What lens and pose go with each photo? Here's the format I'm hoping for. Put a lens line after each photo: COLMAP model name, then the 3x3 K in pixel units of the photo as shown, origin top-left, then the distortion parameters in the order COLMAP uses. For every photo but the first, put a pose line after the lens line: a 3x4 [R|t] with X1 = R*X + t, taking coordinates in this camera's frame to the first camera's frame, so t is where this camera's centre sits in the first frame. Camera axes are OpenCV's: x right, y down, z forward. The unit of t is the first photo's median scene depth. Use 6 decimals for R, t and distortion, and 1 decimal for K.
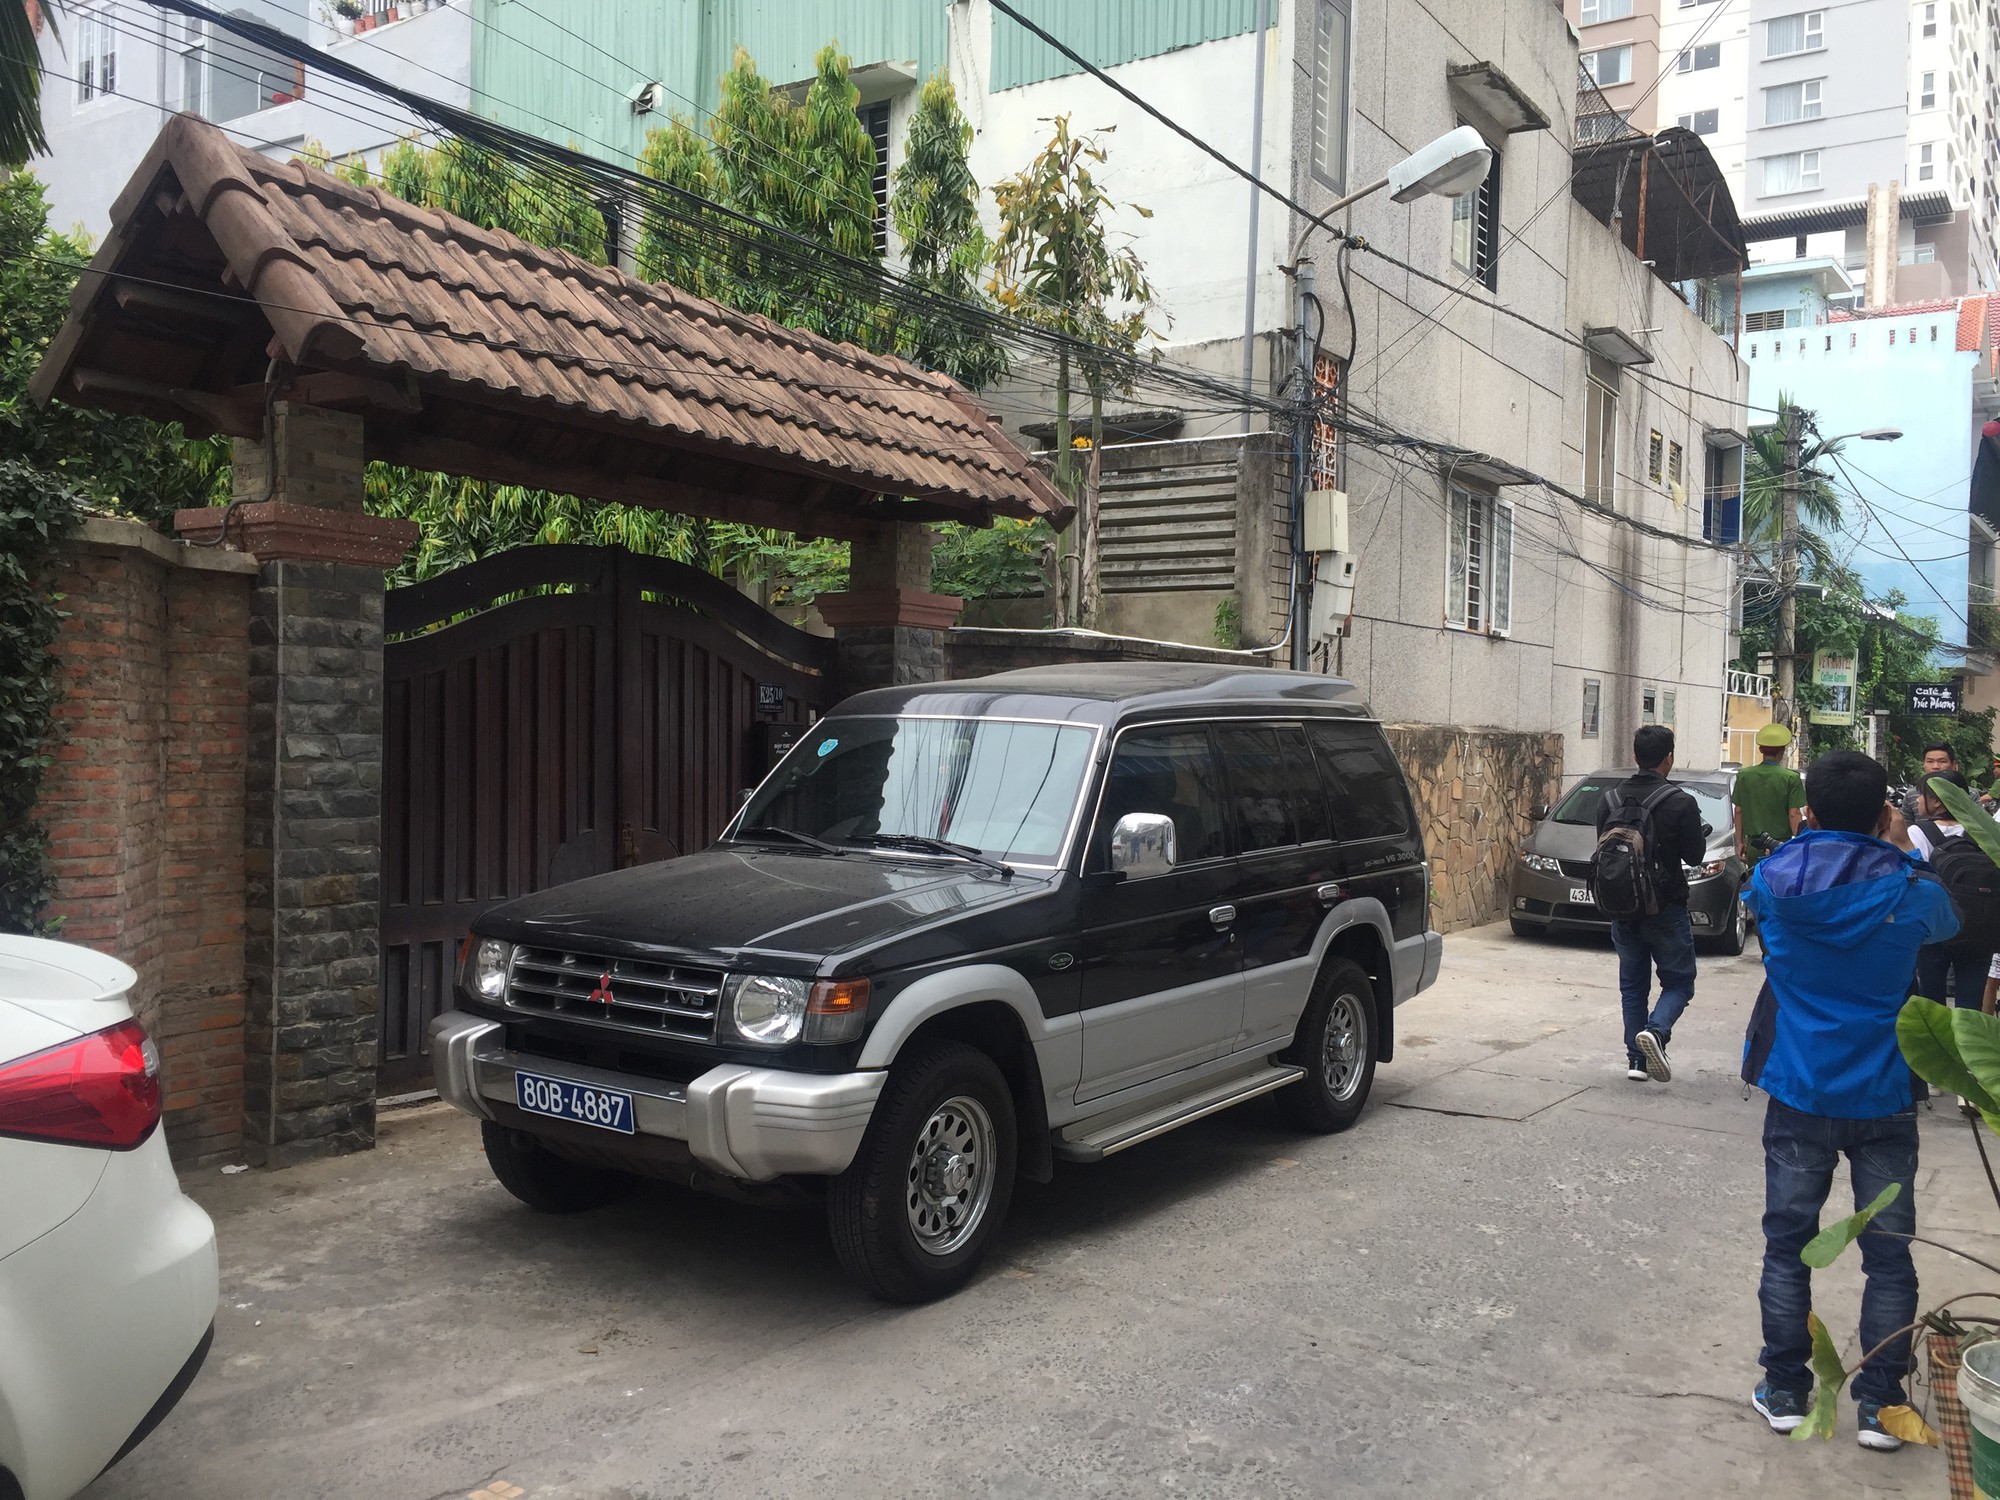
lens RADIAL K [[1702.9, 0, 995.8], [0, 1702.9, 749.7], [0, 0, 1]] dist [0.080784, -0.095983]
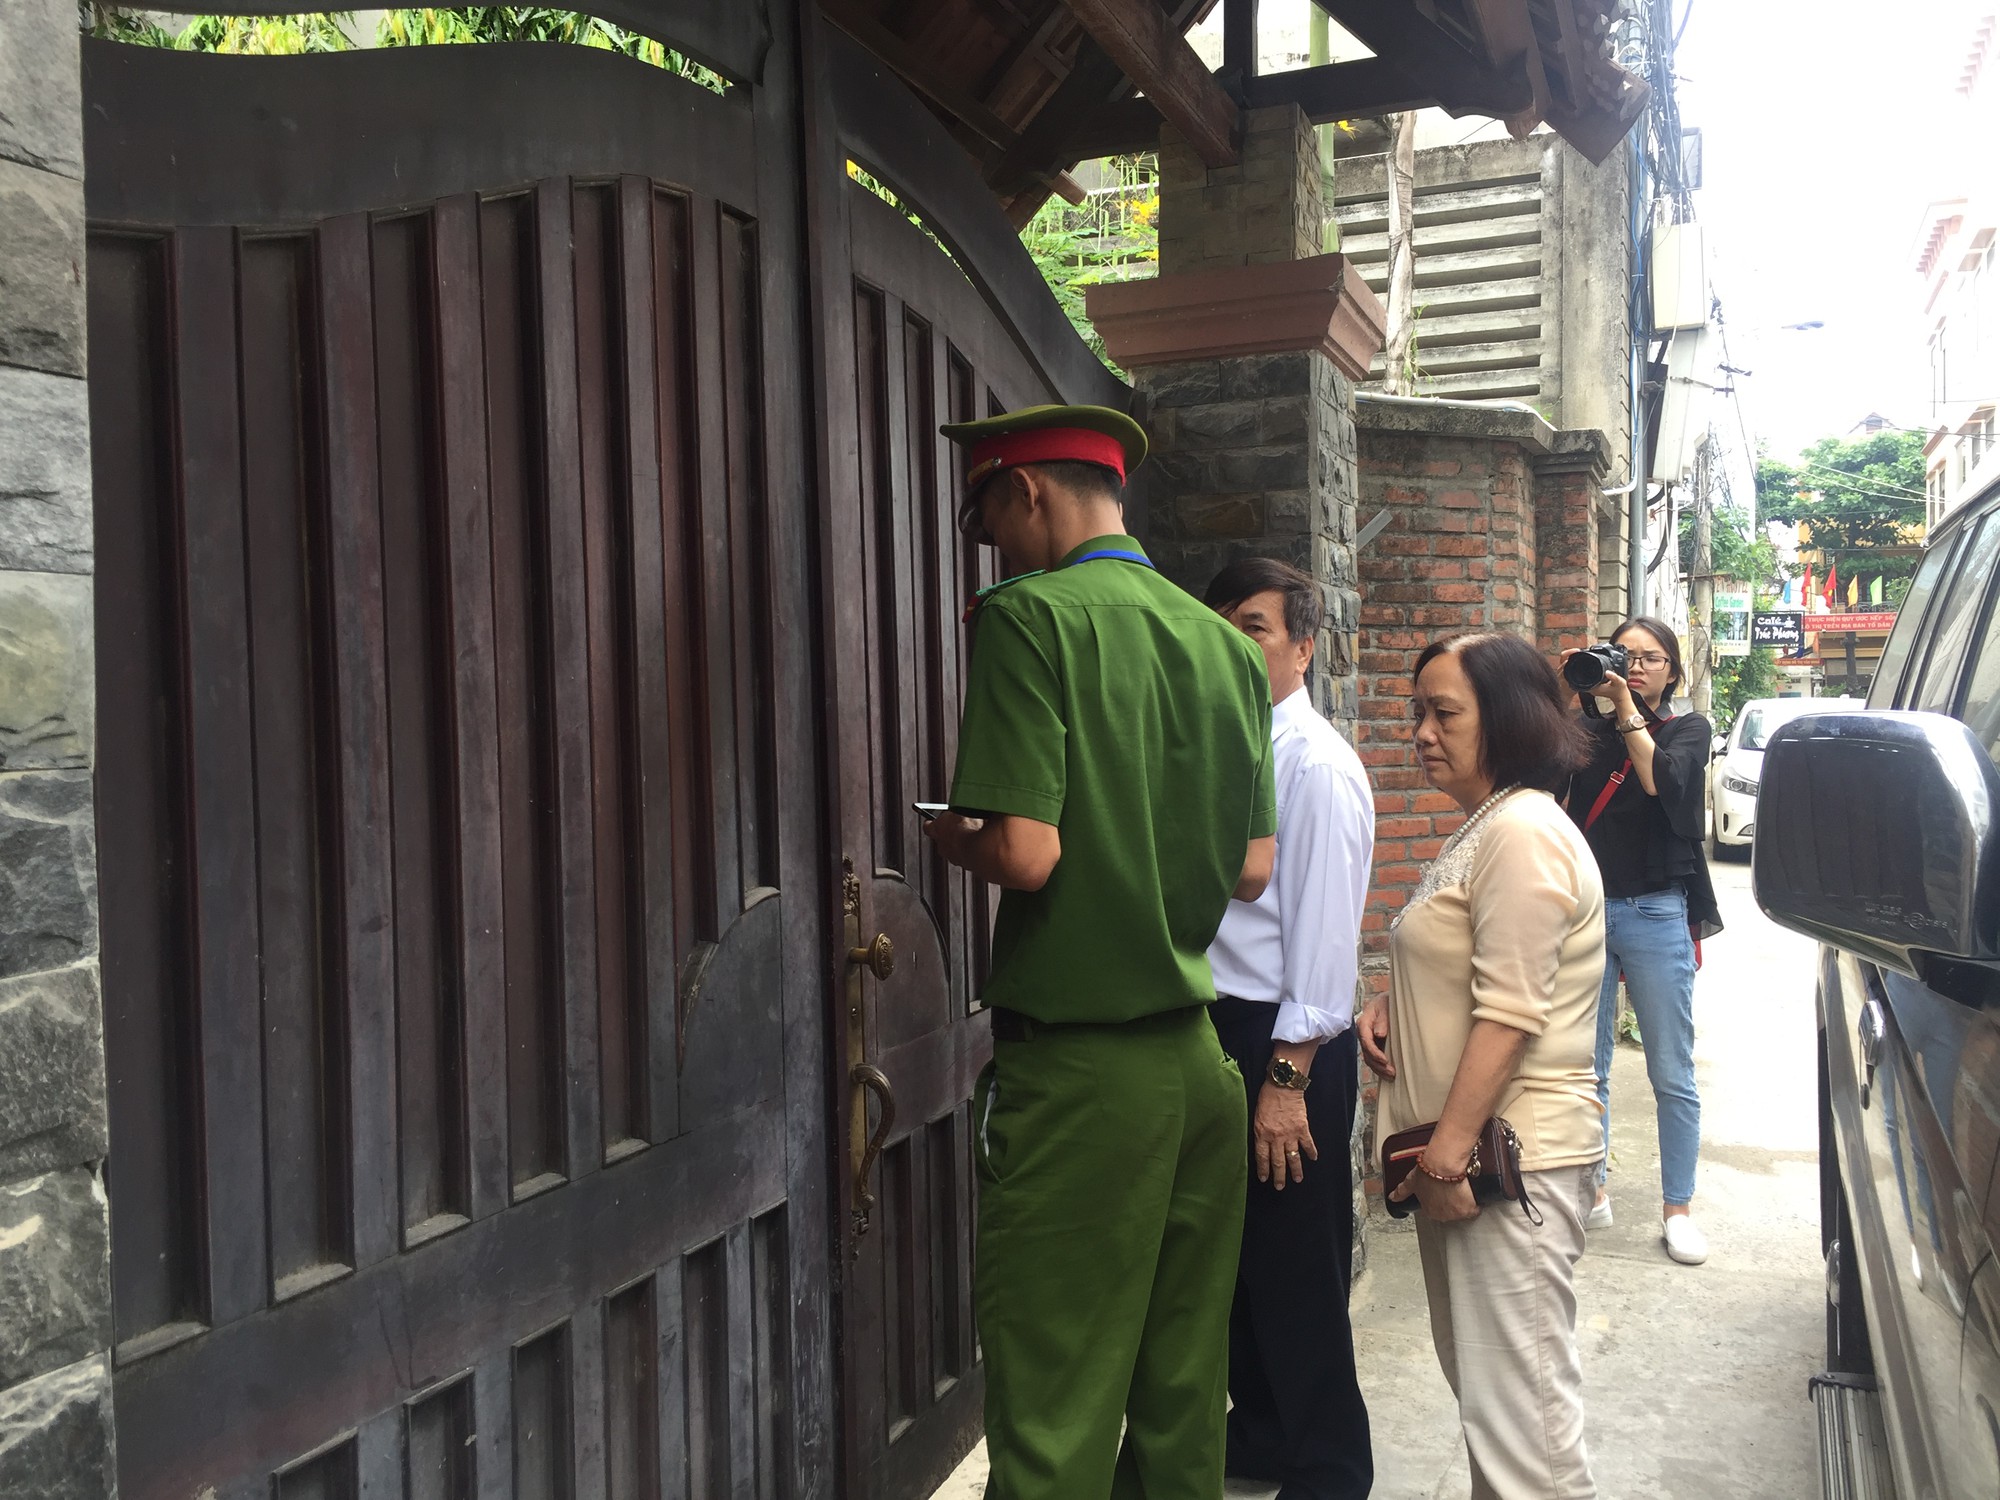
lens RADIAL K [[1702.9, 0, 999.2], [0, 1702.9, 758.2], [0, 0, 1]] dist [0.080784, -0.095983]
pose [[0.979585, -0.036885, 0.197620, -0.323192], [0.032602, 0.999159, 0.024884, 0.021537], [-0.198372, -0.017933, 0.979963, 0.873721]]
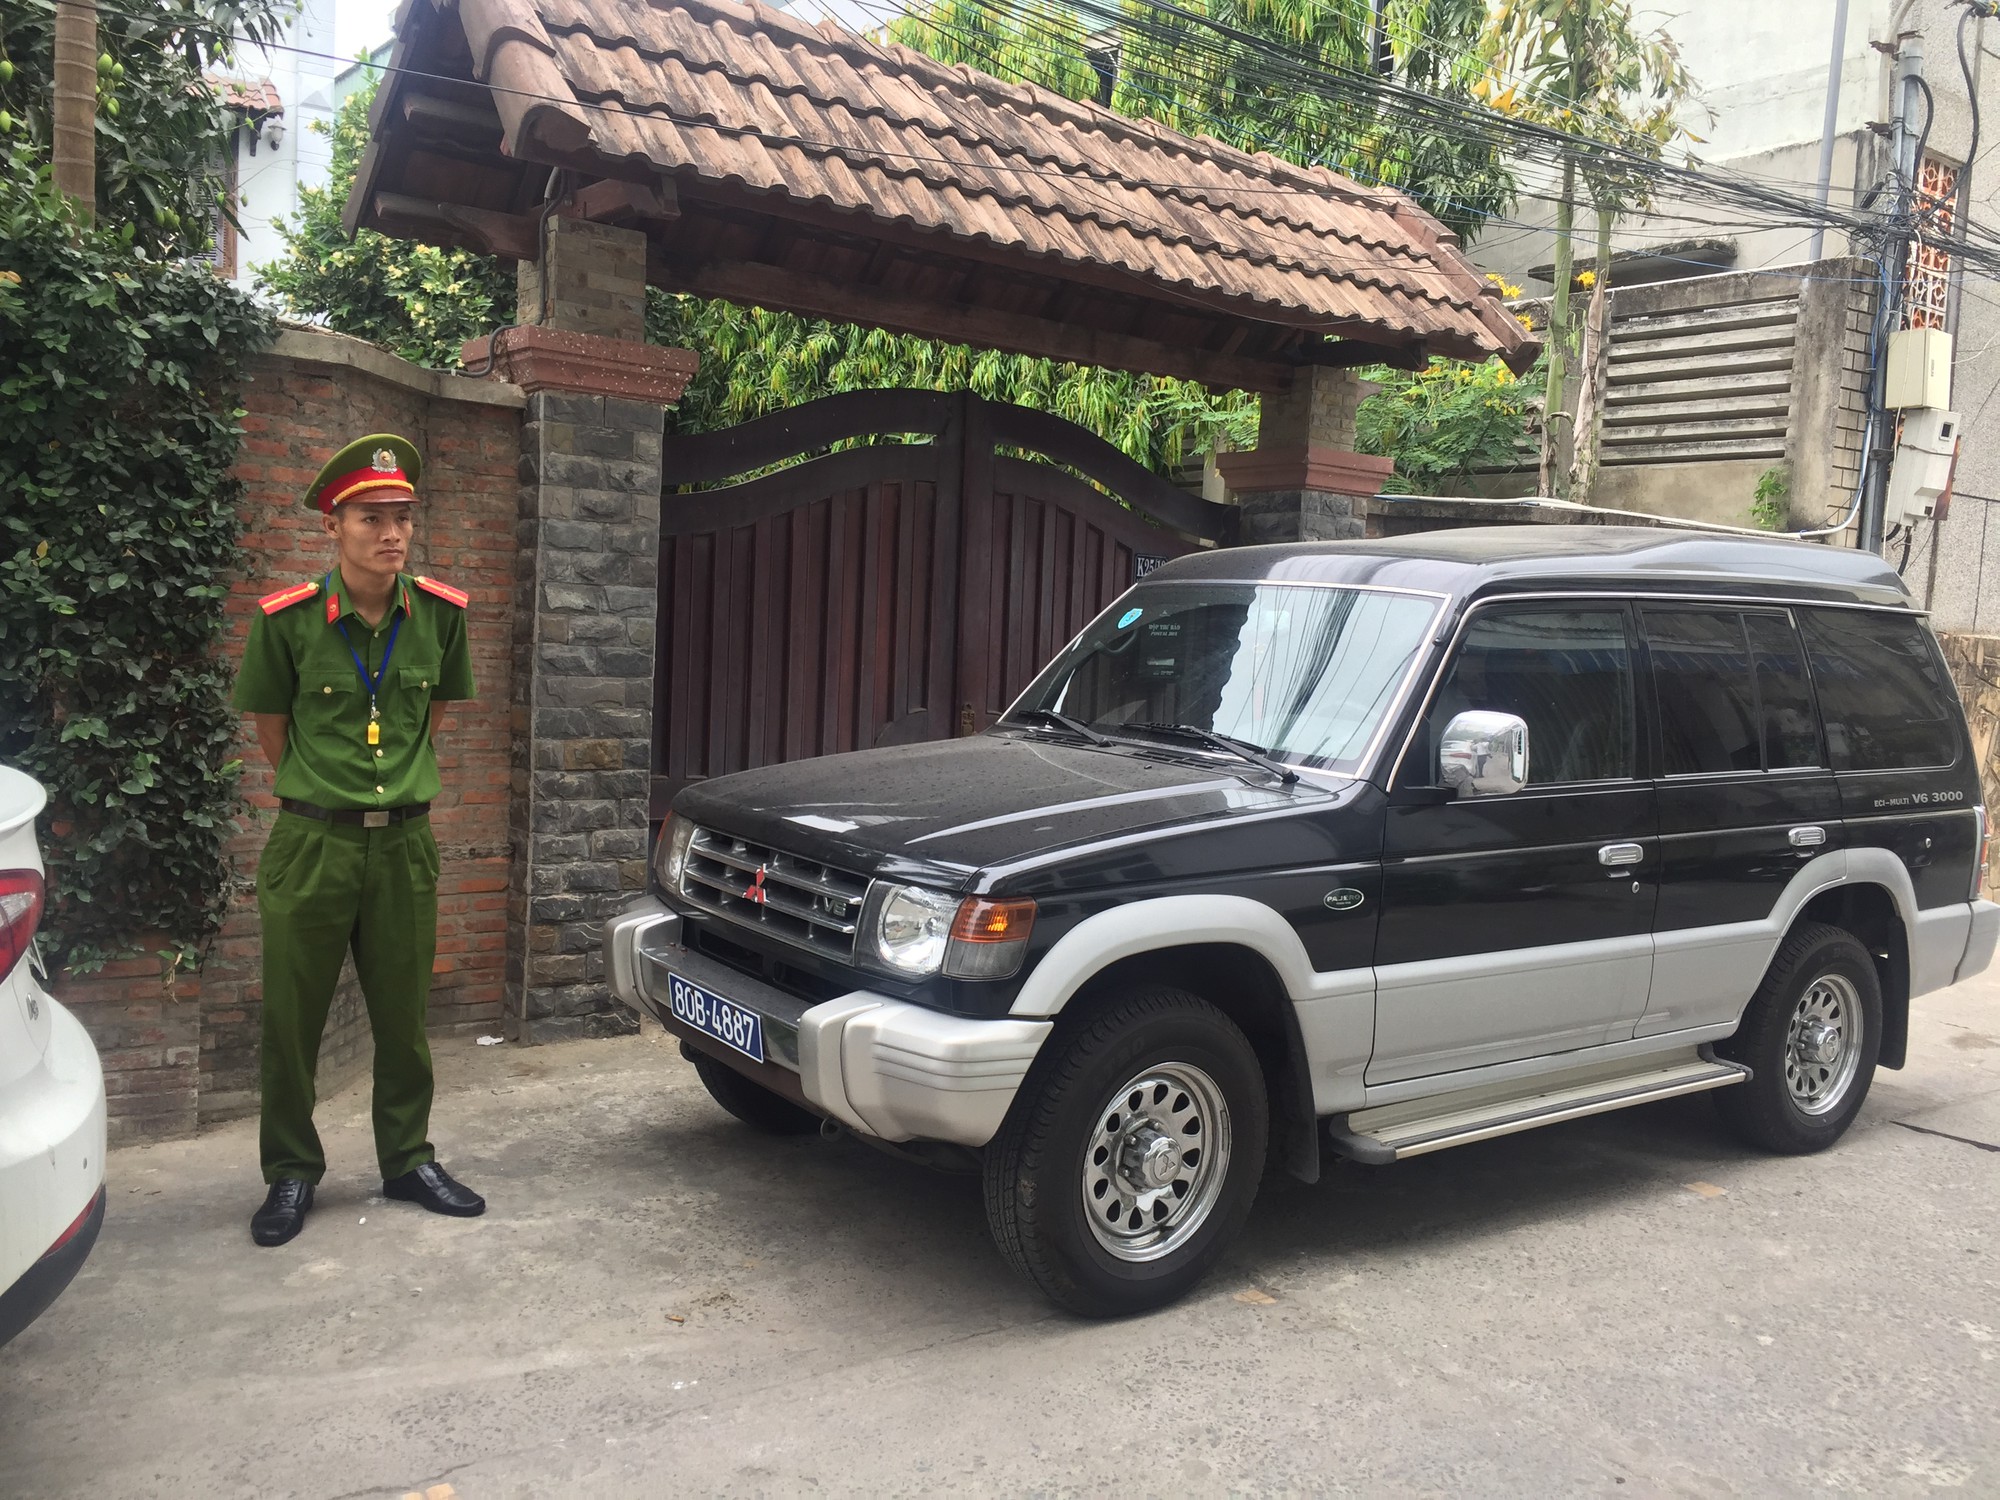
lens RADIAL K [[1702.9, 0, 994.0], [0, 1702.9, 748.2], [0, 0, 1]] dist [0.080784, -0.095983]
pose [[0.944396, 0.055446, -0.324102, 0.115362], [-0.037886, 0.997464, 0.060249, 0.014874], [0.326620, -0.044620, 0.944102, 0.203223]]
